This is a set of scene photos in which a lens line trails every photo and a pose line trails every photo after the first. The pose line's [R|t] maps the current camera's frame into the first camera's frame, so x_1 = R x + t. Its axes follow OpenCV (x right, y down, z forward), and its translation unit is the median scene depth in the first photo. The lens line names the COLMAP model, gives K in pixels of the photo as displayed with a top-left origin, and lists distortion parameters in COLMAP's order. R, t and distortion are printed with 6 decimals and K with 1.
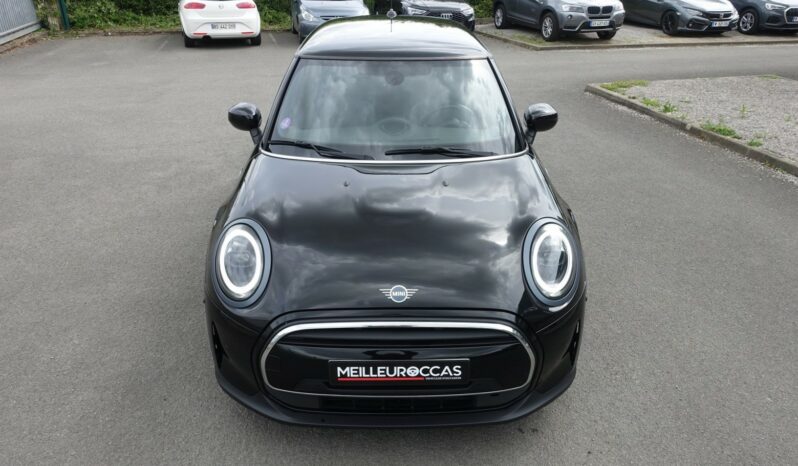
lens RADIAL K [[553.8, 0, 398.5], [0, 553.8, 231.2], [0, 0, 1]] dist [-0.001413, -0.000214]
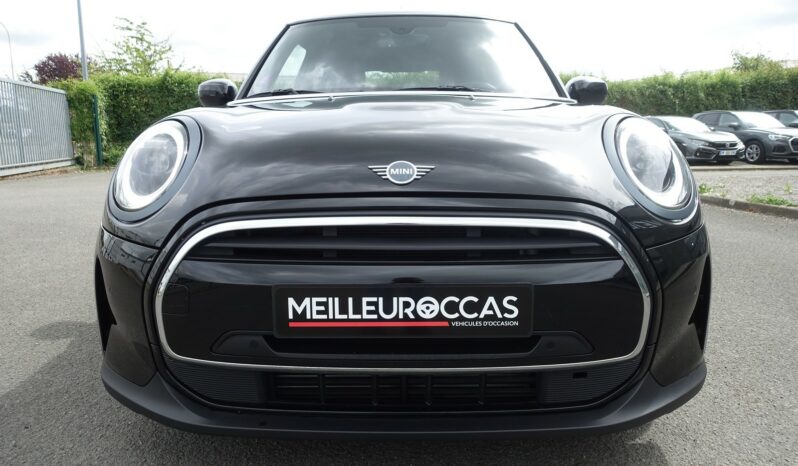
lens RADIAL K [[553.8, 0, 398.2], [0, 553.8, 218.8], [0, 0, 1]] dist [-0.001413, -0.000214]
pose [[0.999559, -0.007121, -0.028842, 0.012393], [-0.000899, 0.963150, -0.268964, 0.291580], [0.029695, 0.268871, 0.962718, 0.425002]]
